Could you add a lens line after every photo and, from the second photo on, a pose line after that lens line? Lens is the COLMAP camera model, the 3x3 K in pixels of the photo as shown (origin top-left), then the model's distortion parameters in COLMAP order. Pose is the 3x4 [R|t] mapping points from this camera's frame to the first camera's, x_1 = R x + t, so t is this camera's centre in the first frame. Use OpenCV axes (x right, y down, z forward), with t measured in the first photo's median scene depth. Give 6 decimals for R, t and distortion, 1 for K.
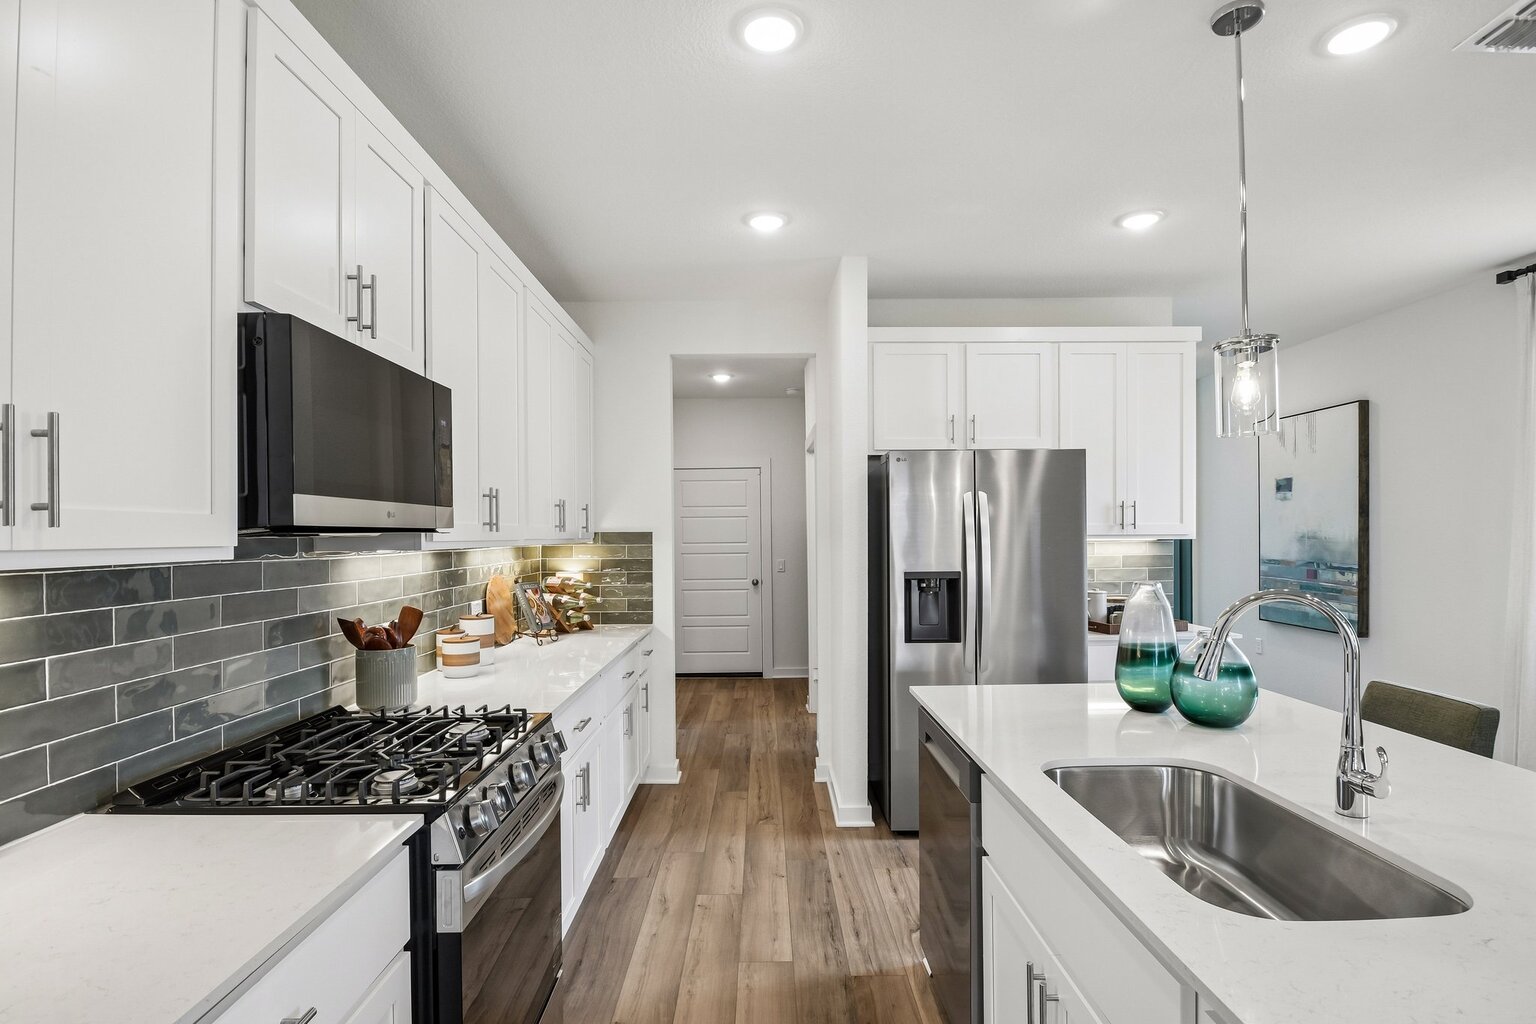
lens RADIAL K [[770.9, 0, 768.4], [0, 770.9, 555.0], [0, 0, 1]] dist [-0.001784, -0.000387]
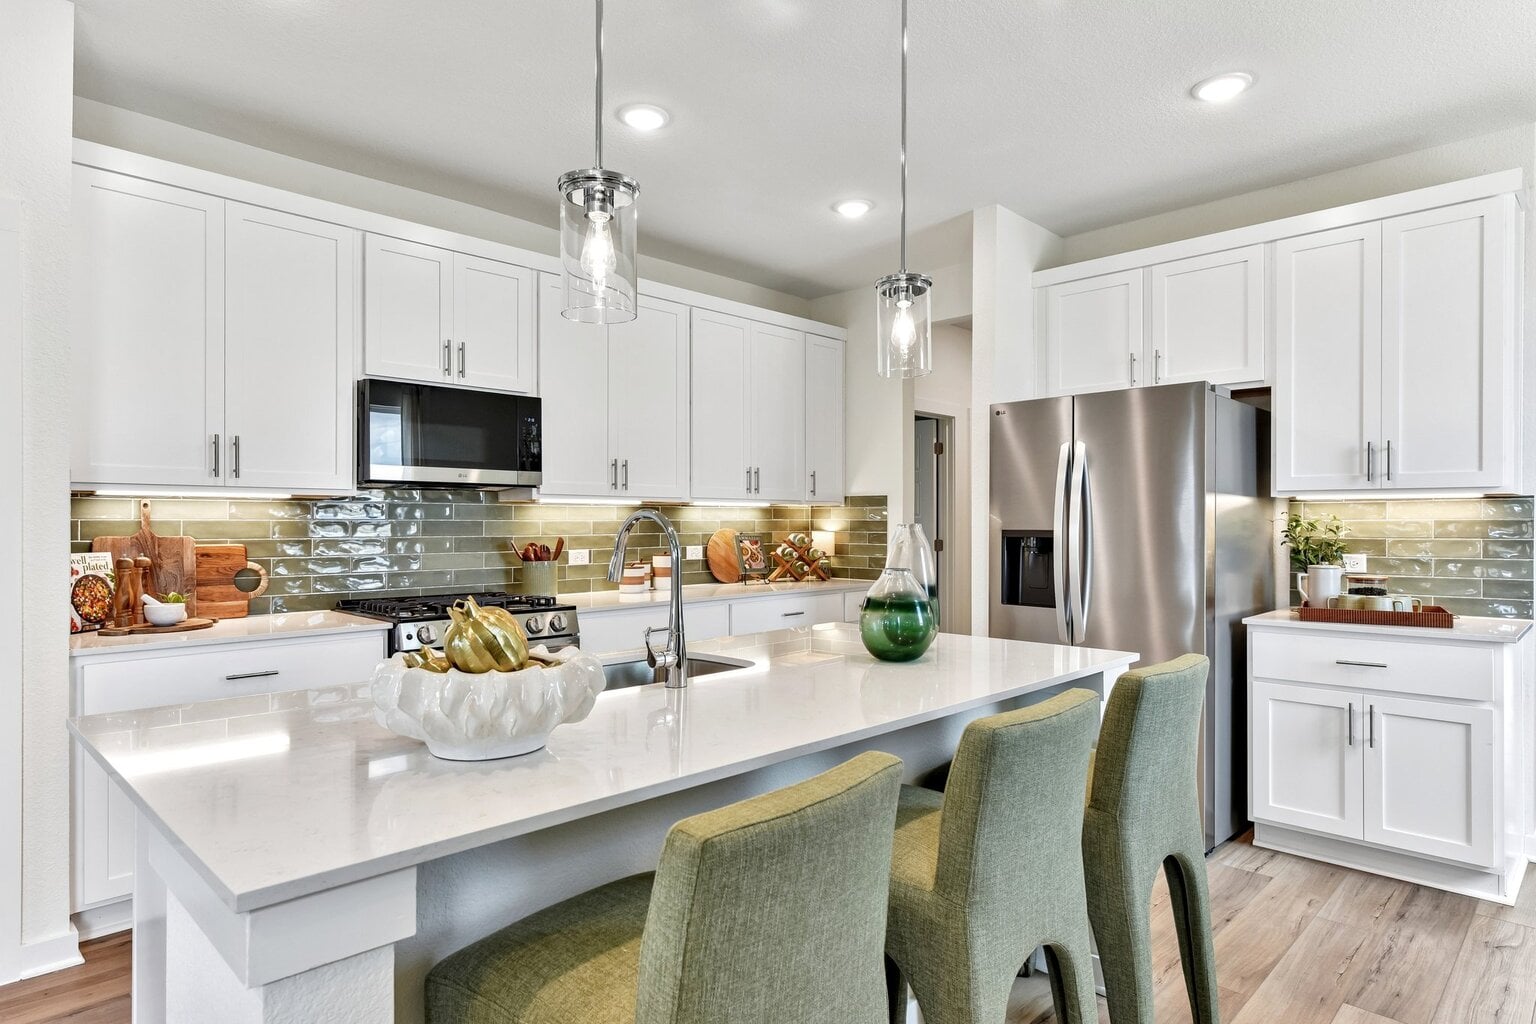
lens RADIAL K [[877.1, 0, 768.0], [0, 877.1, 512.0], [0, 0, 1]] dist [-0.001553, -0.000788]
pose [[0.707745, 0.000583, -0.706467, 0.737002], [-0.024335, 0.999426, -0.023554, 0.032311], [0.706048, 0.033862, 0.707354, 0.034837]]
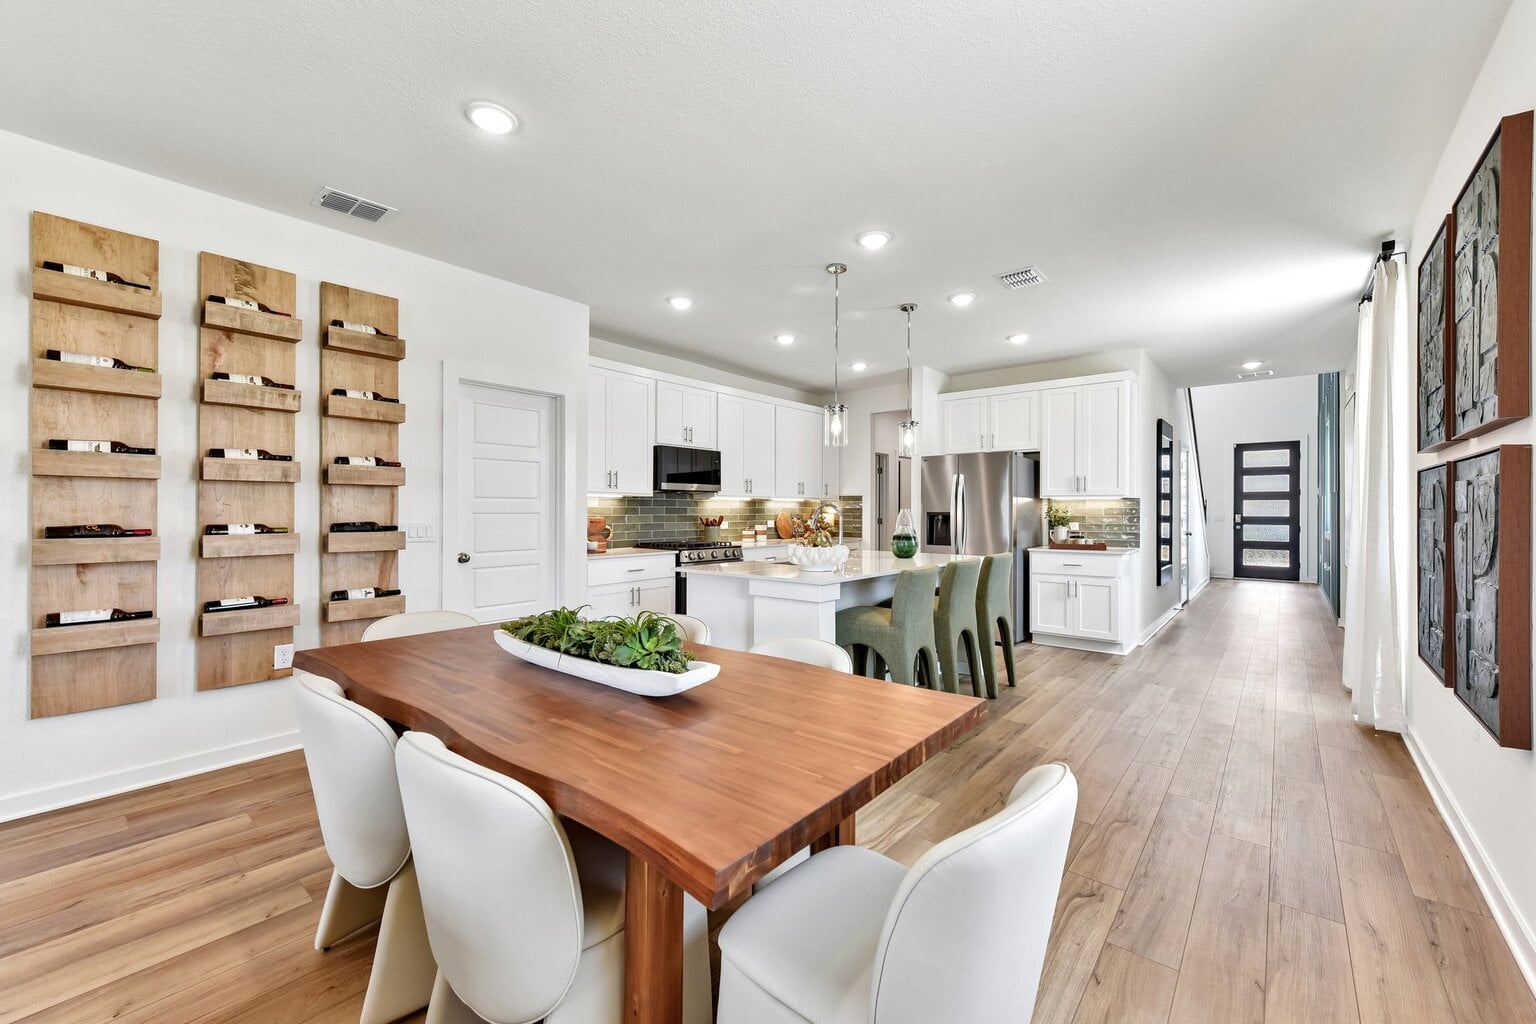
lens RADIAL K [[614.6, 0, 770.3], [0, 614.6, 498.9], [0, 0, 1]] dist [-0.000426, -0.000061]
pose [[0.761552, -0.001757, -0.648102, 0.959598], [-0.025013, 0.999172, -0.032100, 0.051245], [0.647621, 0.040656, 0.760877, -0.590819]]
